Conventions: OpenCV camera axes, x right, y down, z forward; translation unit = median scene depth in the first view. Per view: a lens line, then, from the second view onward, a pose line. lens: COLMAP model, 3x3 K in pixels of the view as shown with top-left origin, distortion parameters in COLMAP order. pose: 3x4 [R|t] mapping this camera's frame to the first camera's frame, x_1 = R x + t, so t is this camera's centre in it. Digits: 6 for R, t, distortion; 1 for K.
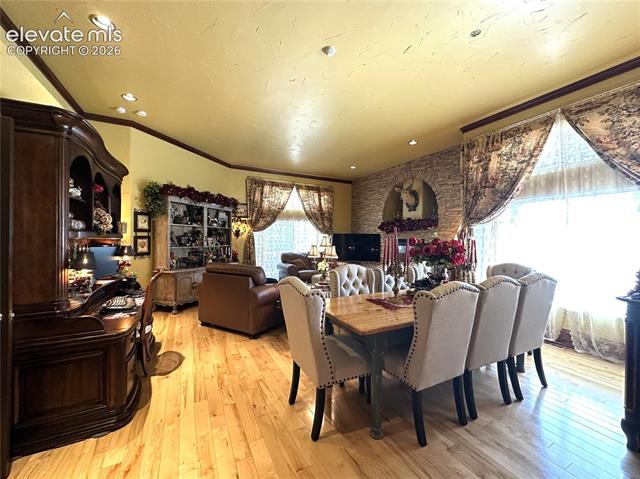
lens RADIAL K [[262.1, 0, 320.5], [0, 262.1, 238.8], [0, 0, 1]] dist [0.000411, -0.000001]
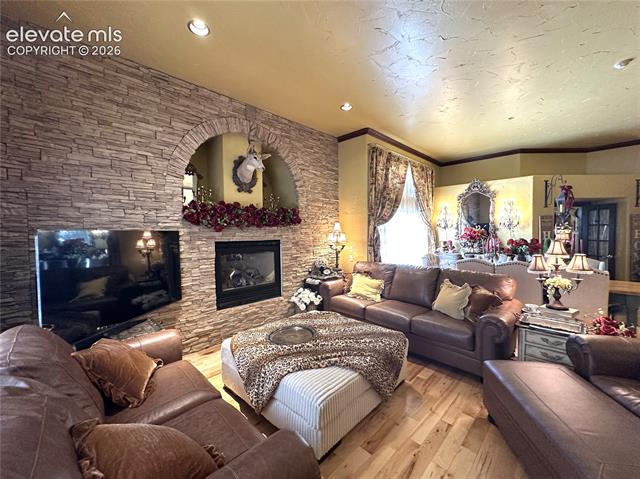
lens RADIAL K [[262.1, 0, 319.8], [0, 262.1, 238.4], [0, 0, 1]] dist [0.000411, -0.000001]
pose [[-0.279588, -0.024600, 0.959805, -0.264702], [0.001885, 0.999656, 0.026170, -0.017618], [-0.960118, 0.009126, -0.279445, 1.020655]]
